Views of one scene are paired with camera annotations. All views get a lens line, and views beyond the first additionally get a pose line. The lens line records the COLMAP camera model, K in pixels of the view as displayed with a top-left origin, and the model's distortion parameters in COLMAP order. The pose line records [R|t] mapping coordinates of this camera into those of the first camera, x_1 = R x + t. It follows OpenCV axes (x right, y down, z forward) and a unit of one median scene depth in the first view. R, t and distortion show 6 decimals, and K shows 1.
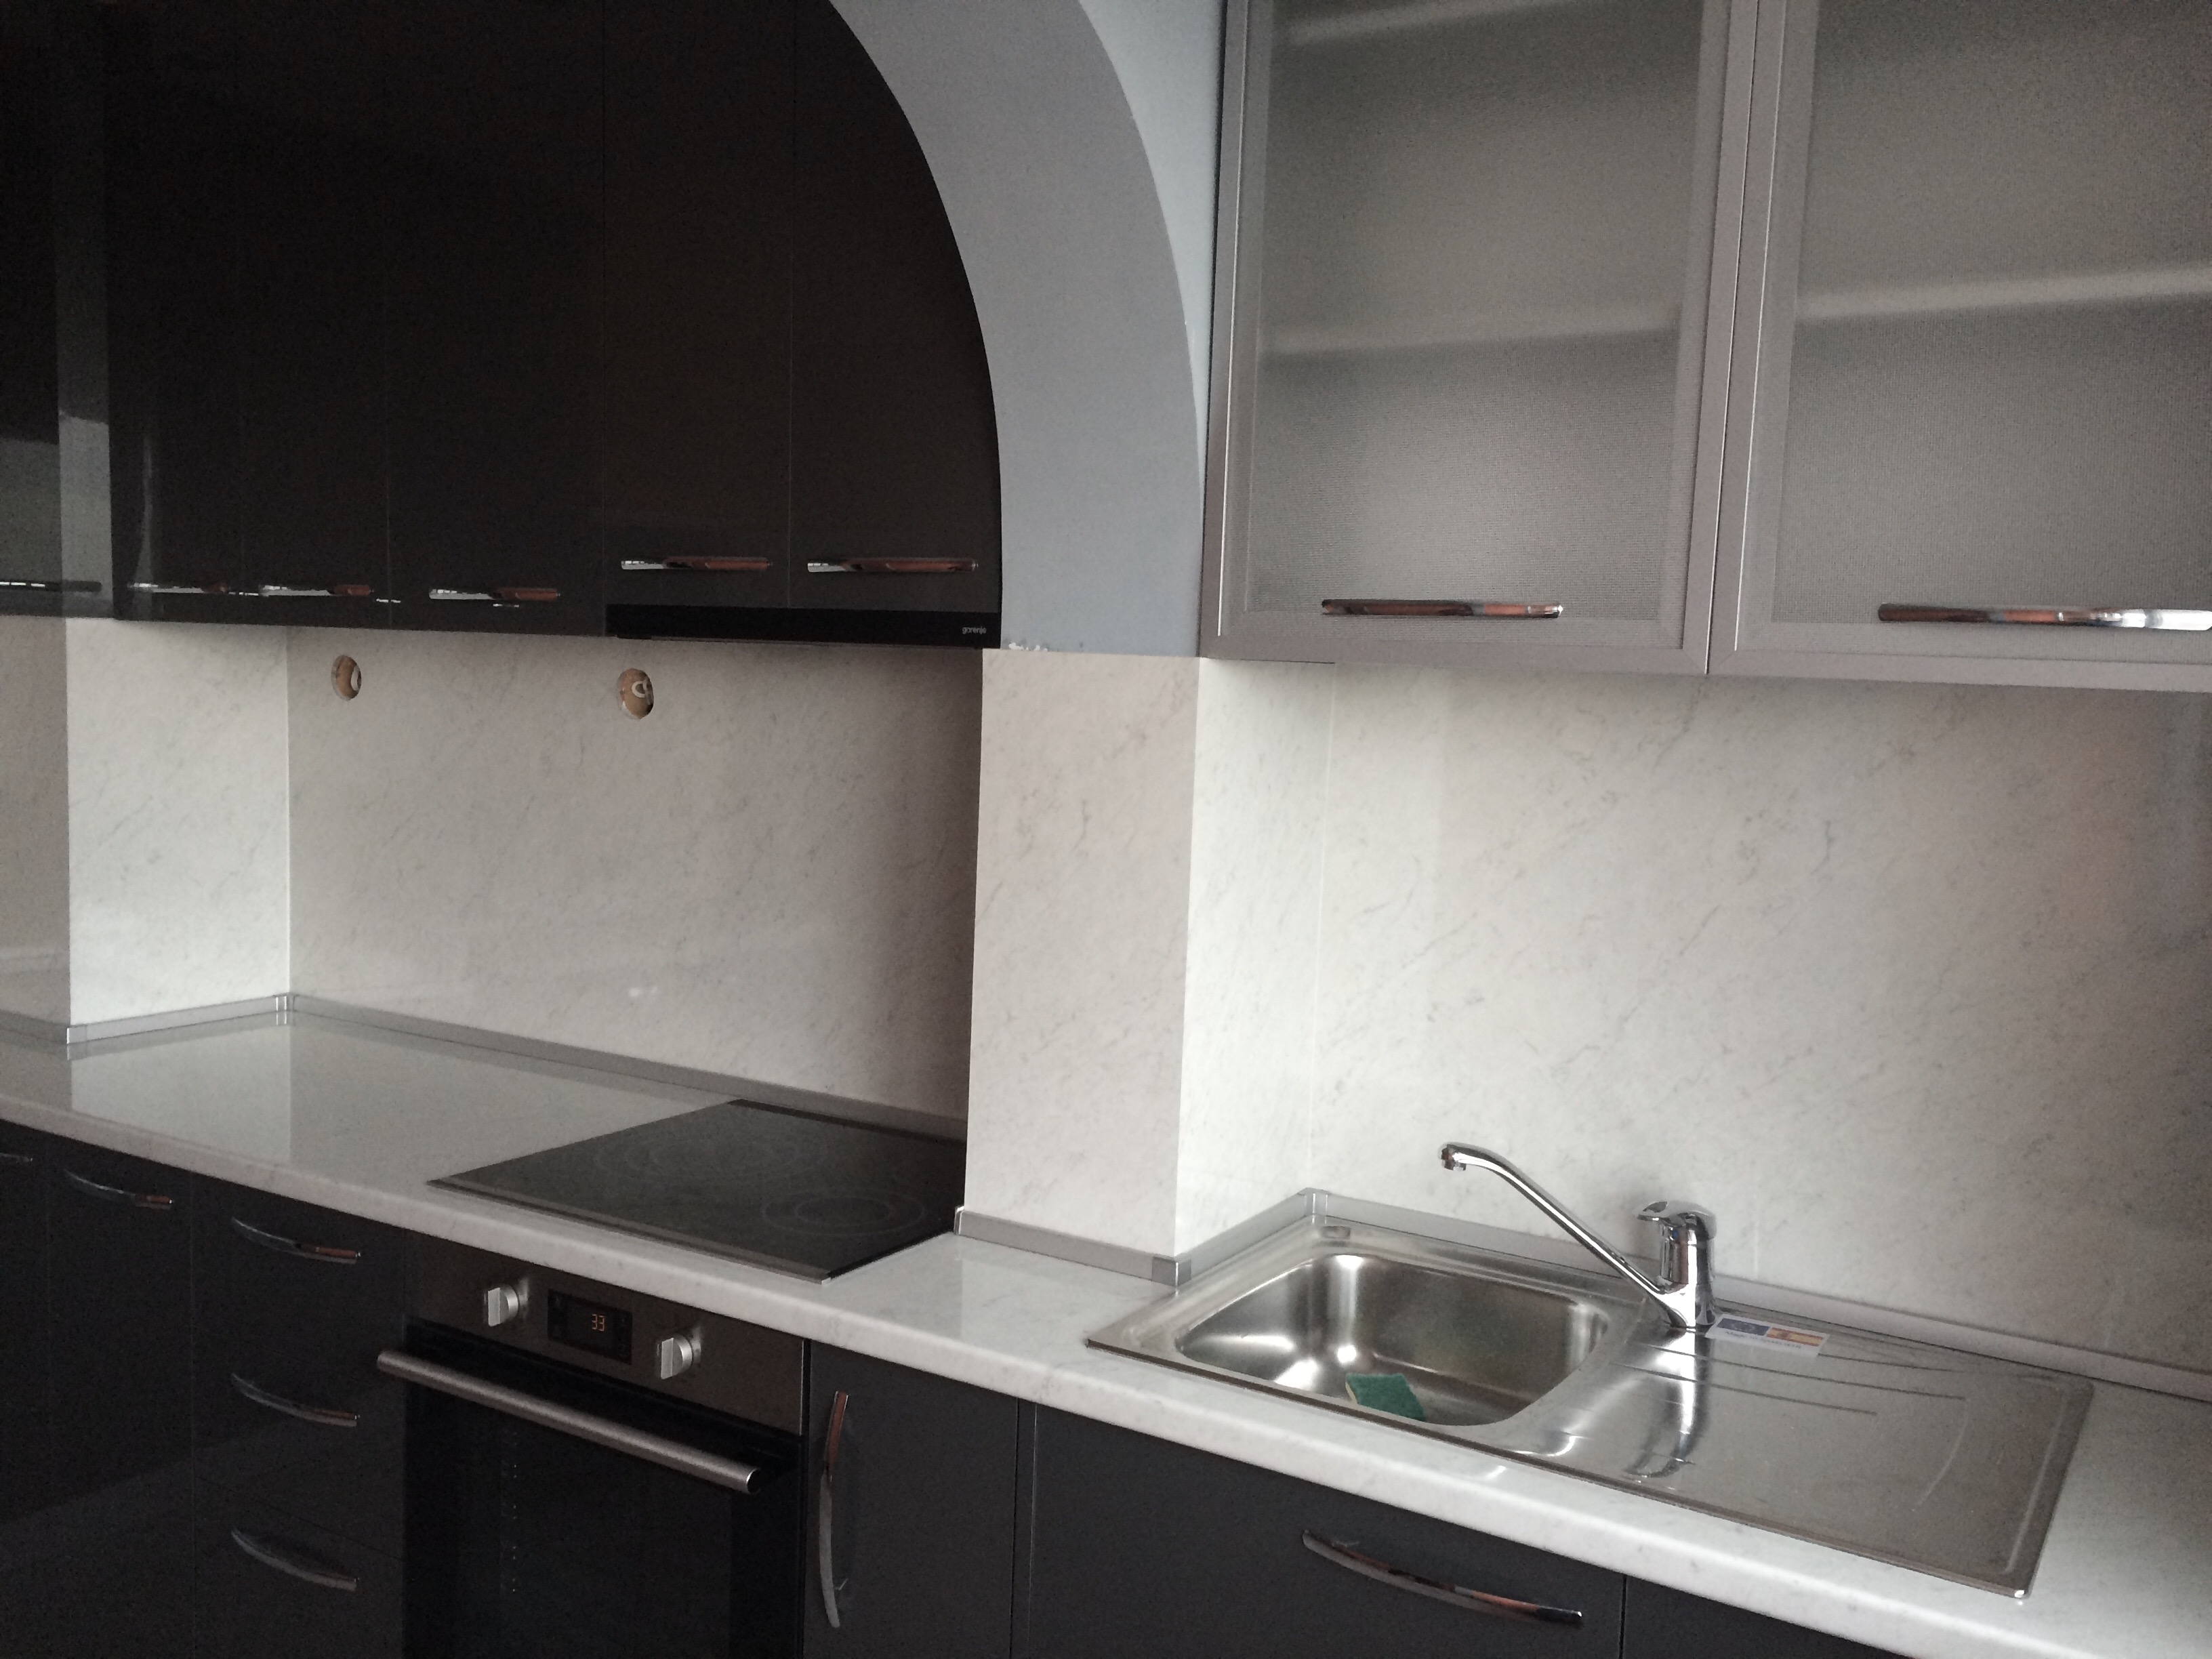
lens RADIAL K [[1894.1, 0, 1113.1], [0, 1894.1, 836.8], [0, 0, 1]] dist [0.080136, -0.084713]
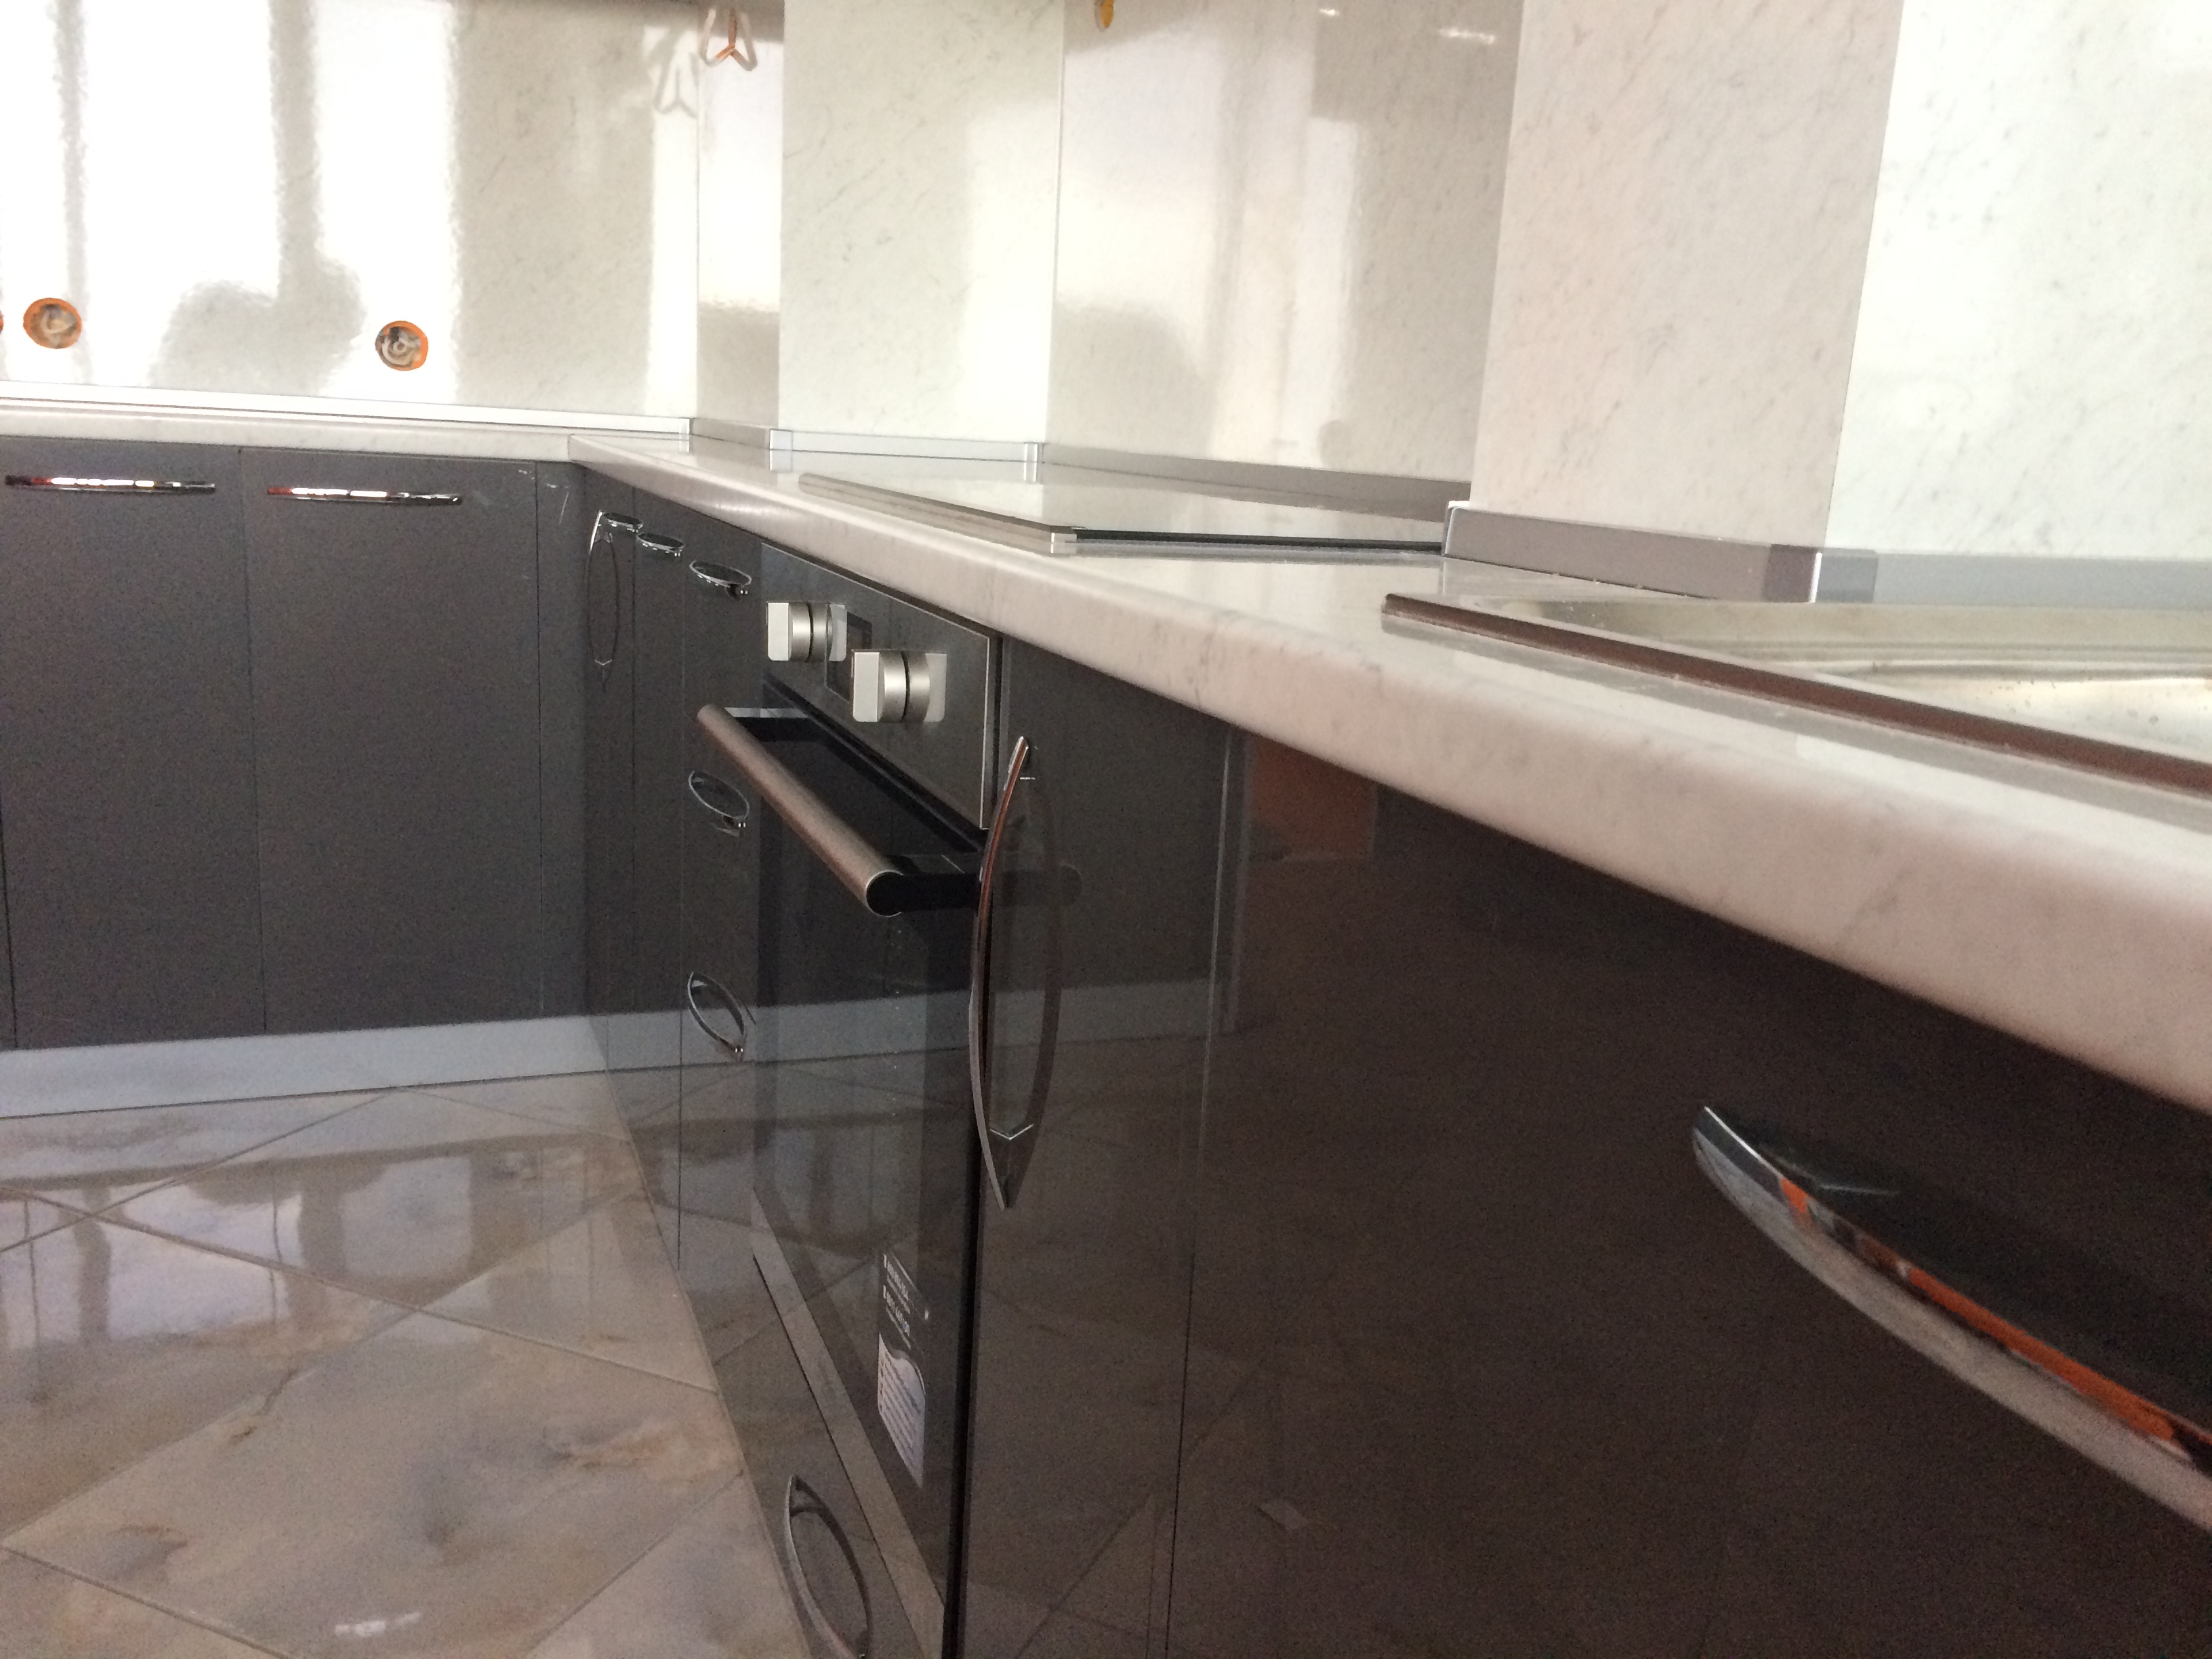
lens RADIAL K [[1901.8, 0, 1107.2], [0, 1901.8, 840.6], [0, 0, 1]] dist [0.073203, -0.079076]
pose [[0.791939, 0.140408, -0.594238, 0.139495], [-0.086340, 0.989174, 0.118659, 0.219957], [0.604465, -0.042664, 0.795488, 0.538791]]
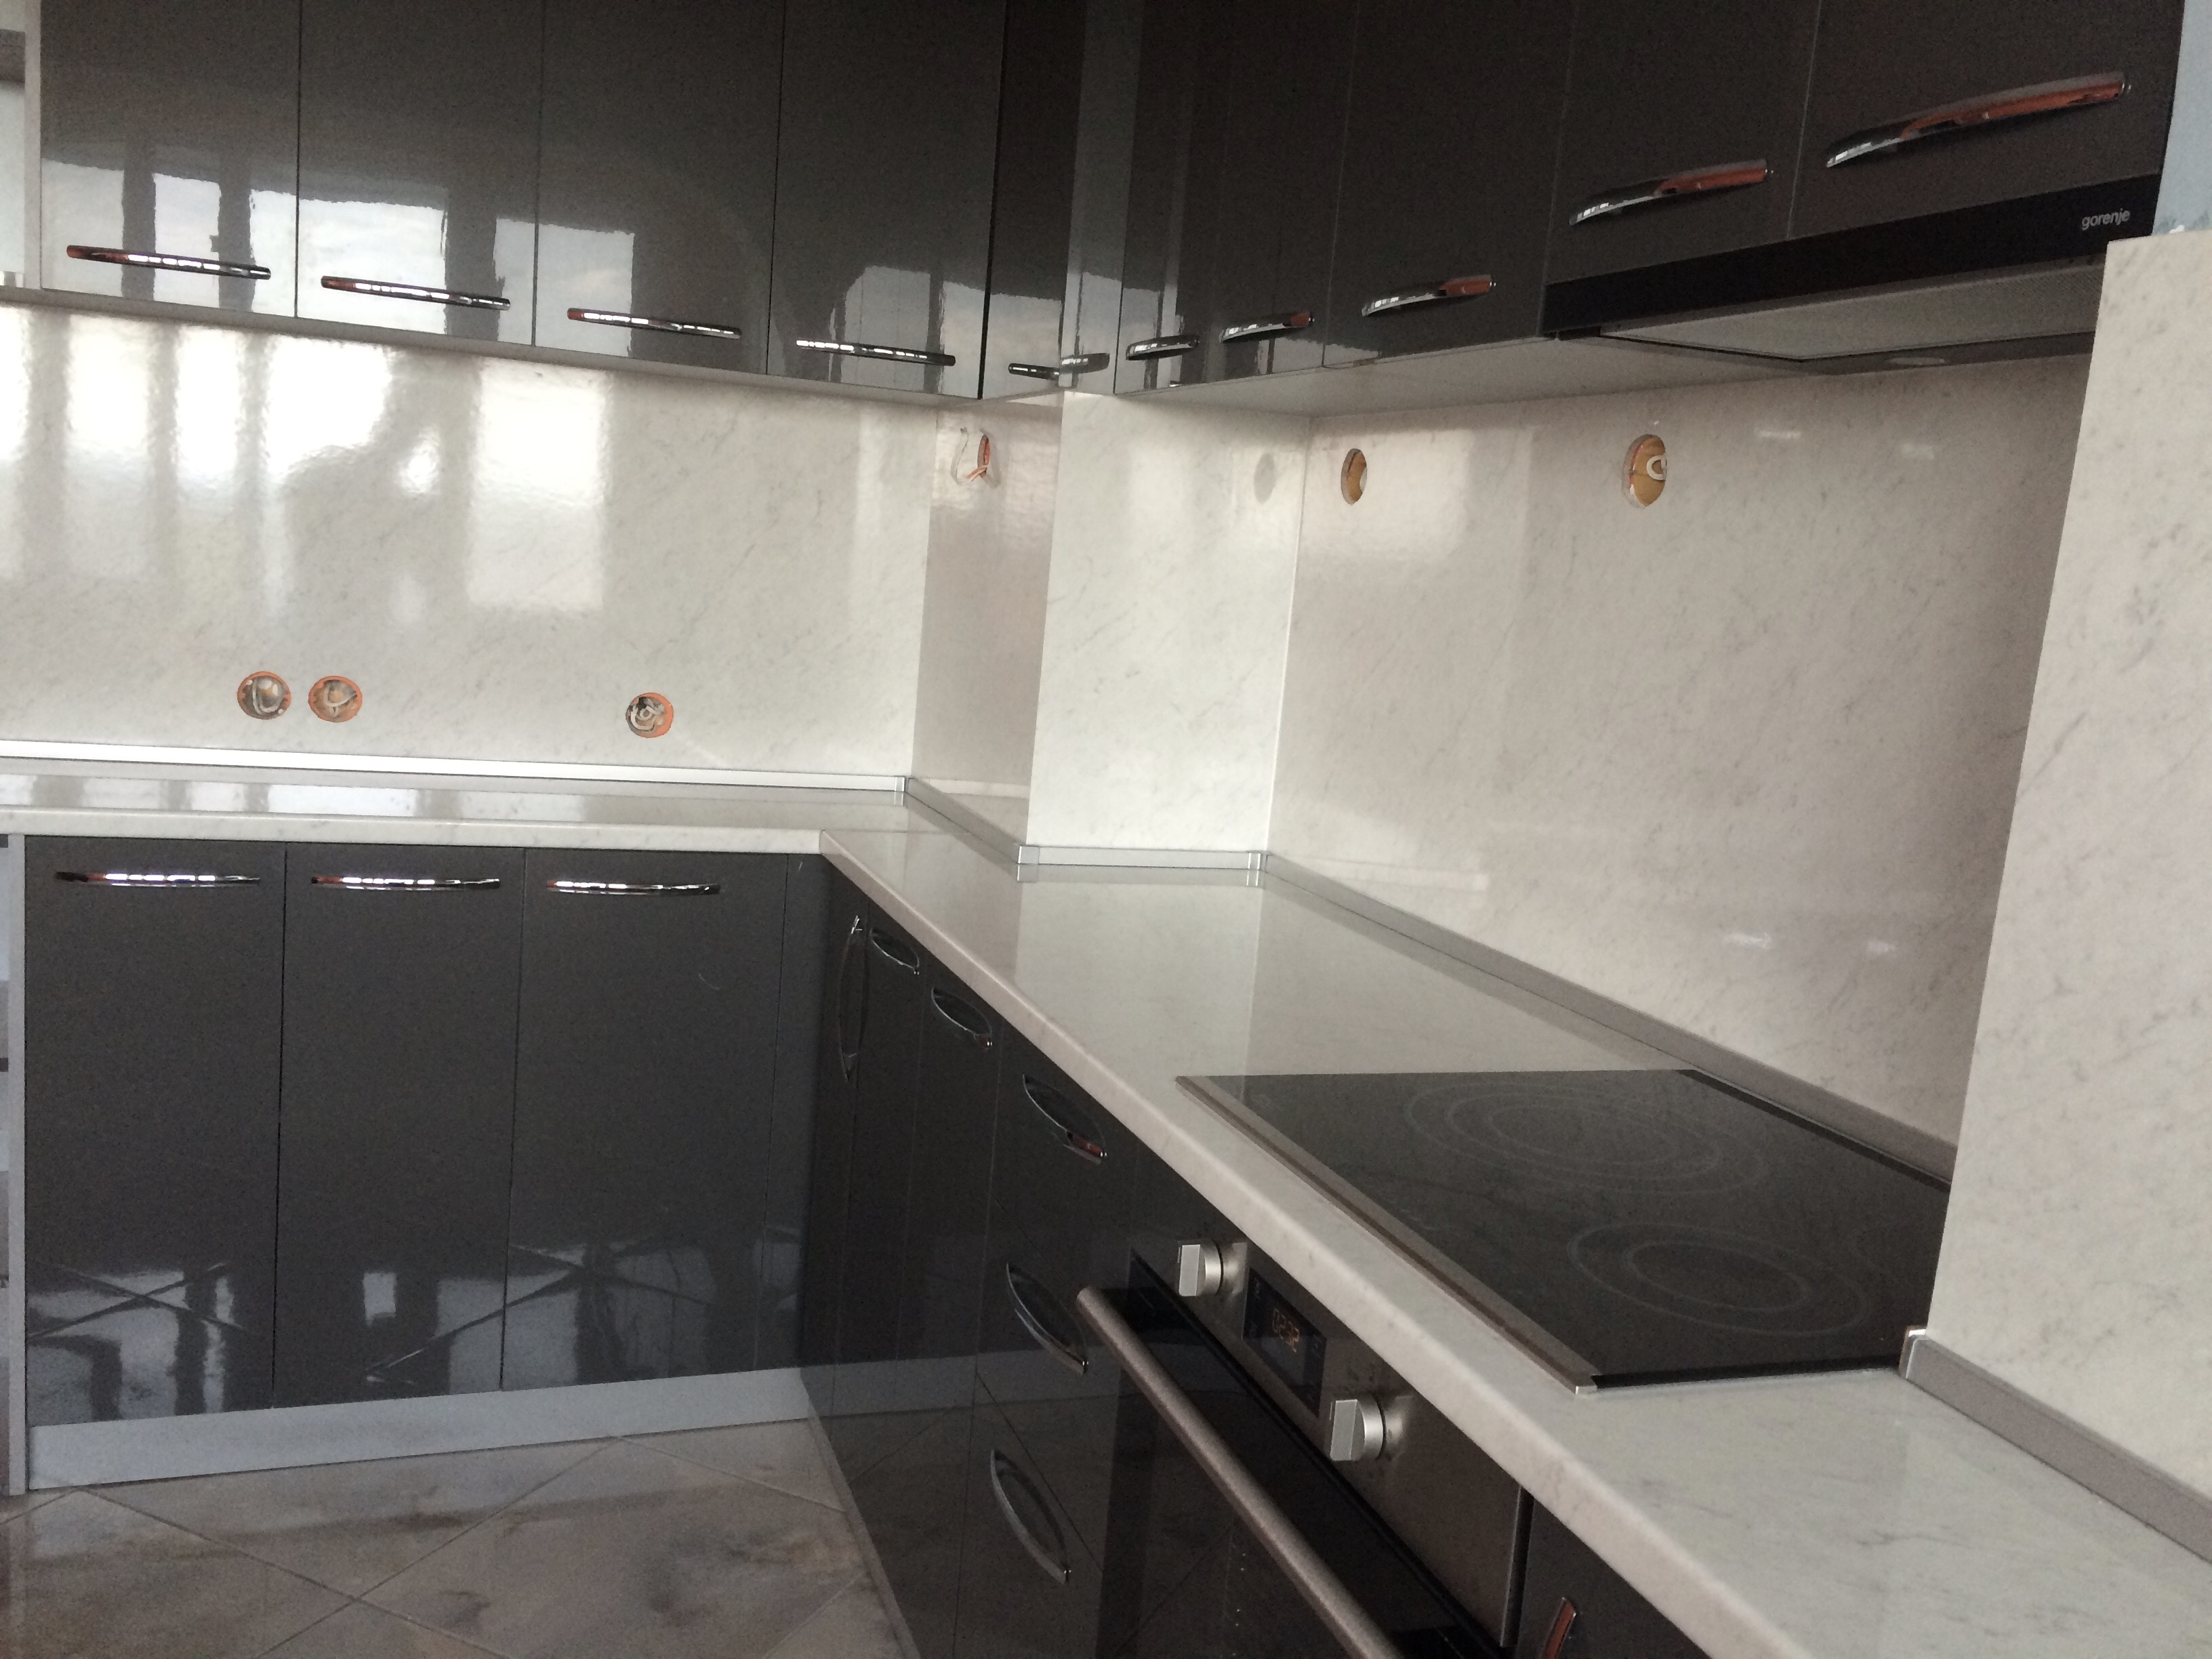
lens RADIAL K [[1894.1, 0, 1113.1], [0, 1894.1, 836.8], [0, 0, 1]] dist [0.080136, -0.084713]
pose [[0.783071, 0.127594, -0.608703, 0.050250], [-0.119445, 0.991363, 0.054146, 0.054418], [0.610355, 0.030306, 0.791548, 0.417019]]
